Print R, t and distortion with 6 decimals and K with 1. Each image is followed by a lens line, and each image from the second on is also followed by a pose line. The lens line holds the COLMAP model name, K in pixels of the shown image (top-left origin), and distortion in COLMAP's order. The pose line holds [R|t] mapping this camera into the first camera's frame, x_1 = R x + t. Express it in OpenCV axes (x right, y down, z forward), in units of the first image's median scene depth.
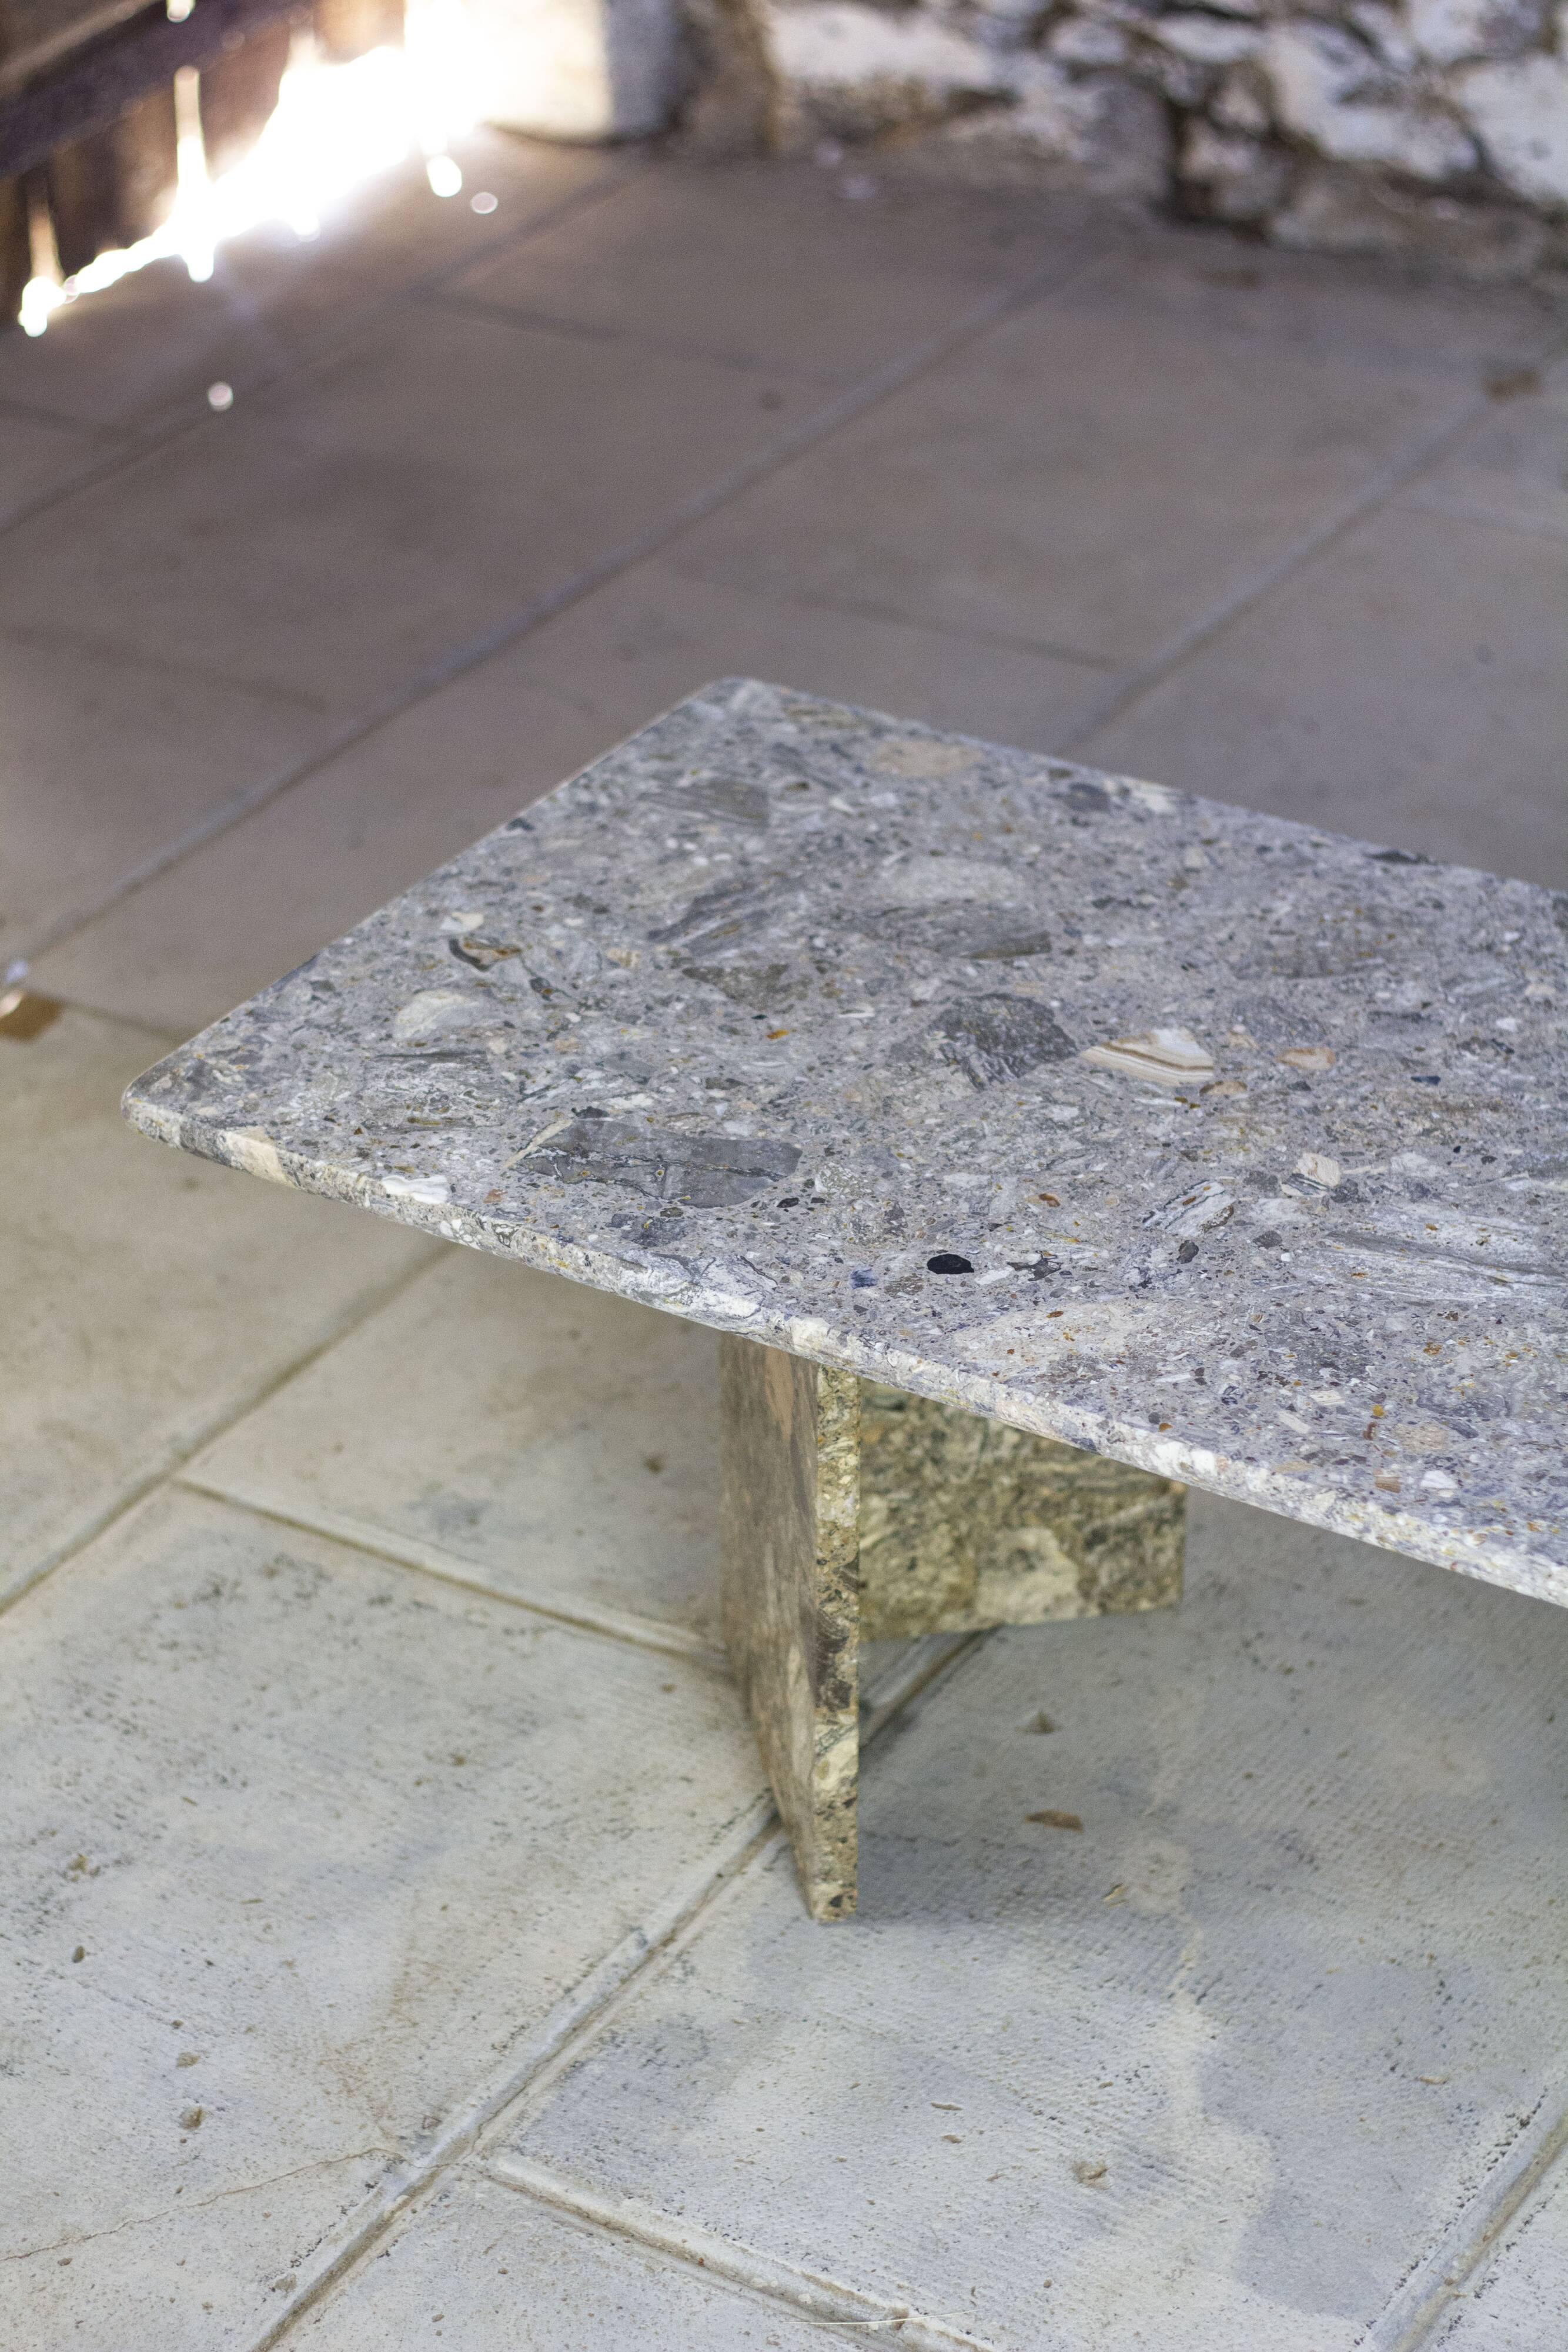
lens RADIAL K [[5560.8, 0, 786.4], [0, 5560.8, 1176.8], [0, 0, 1]] dist [-0.059817, -0.284842]
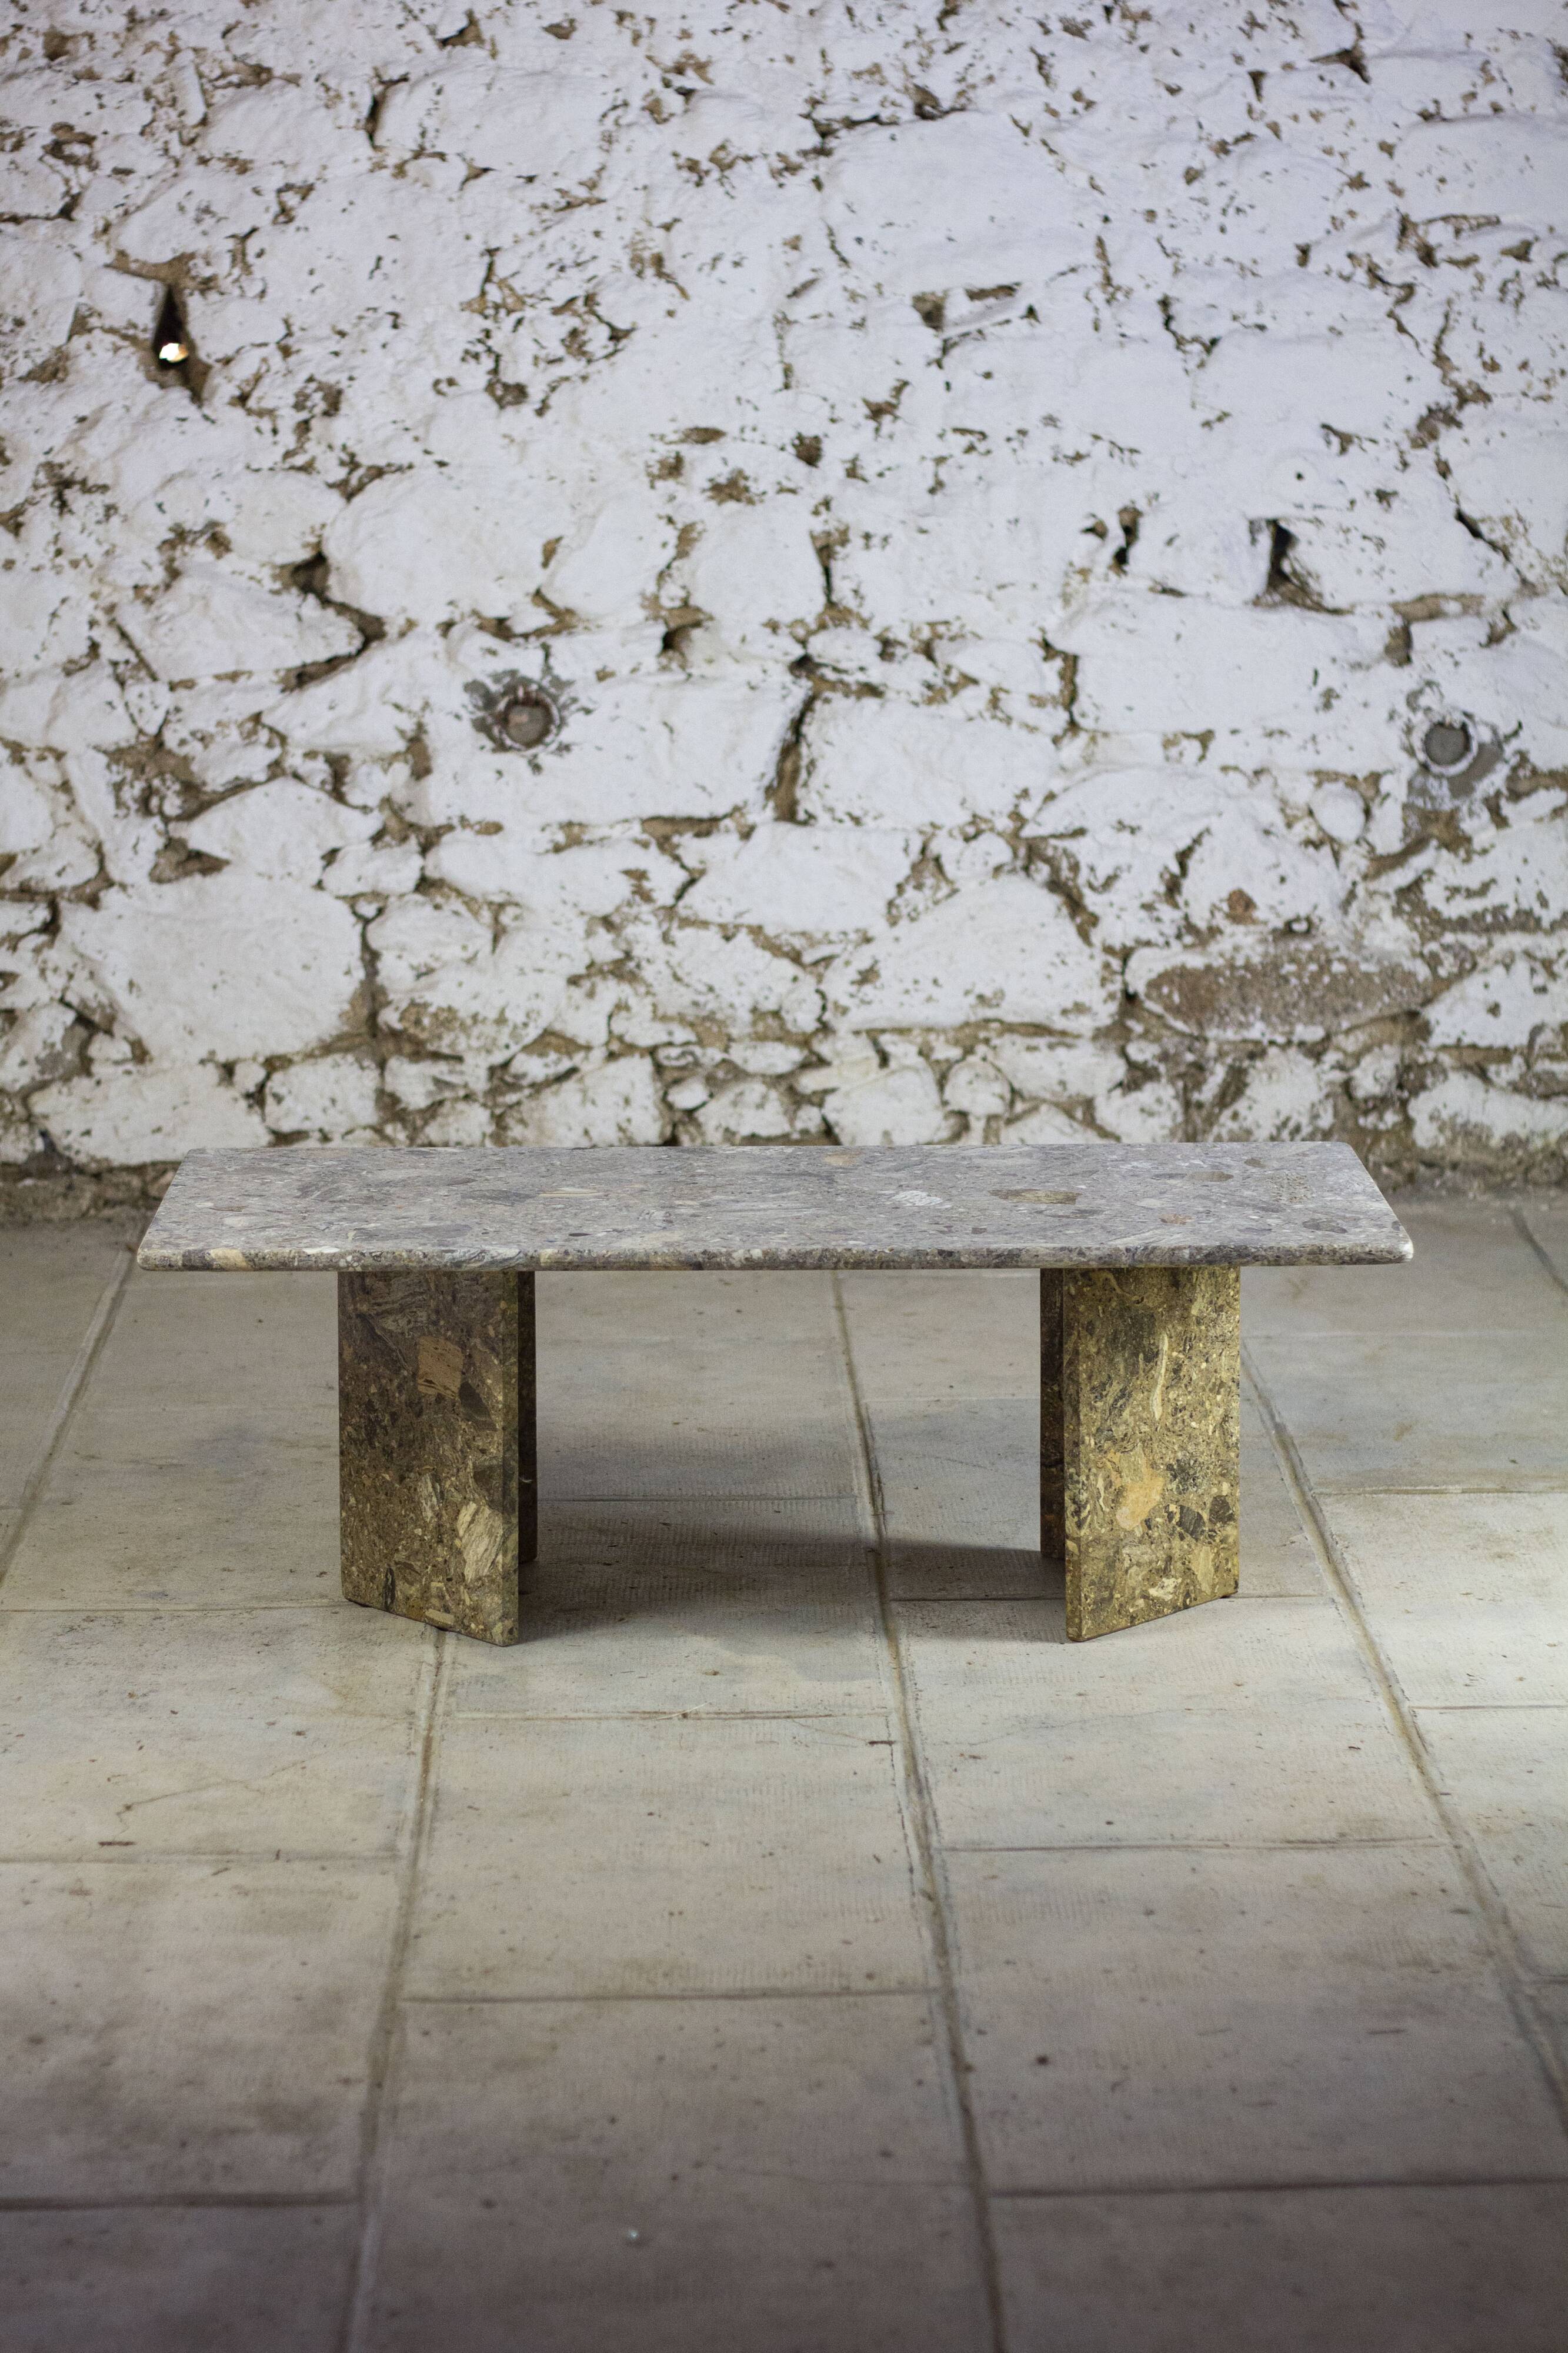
lens RADIAL K [[5631.2, 0, 780.9], [0, 5631.2, 1172.3], [0, 0, 1]] dist [-0.063800, -0.153127]
pose [[0.841951, -0.094251, 0.531259, -0.967177], [0.270552, 0.925641, -0.264557, 0.539347], [-0.466820, 0.366477, 0.804844, -0.726688]]
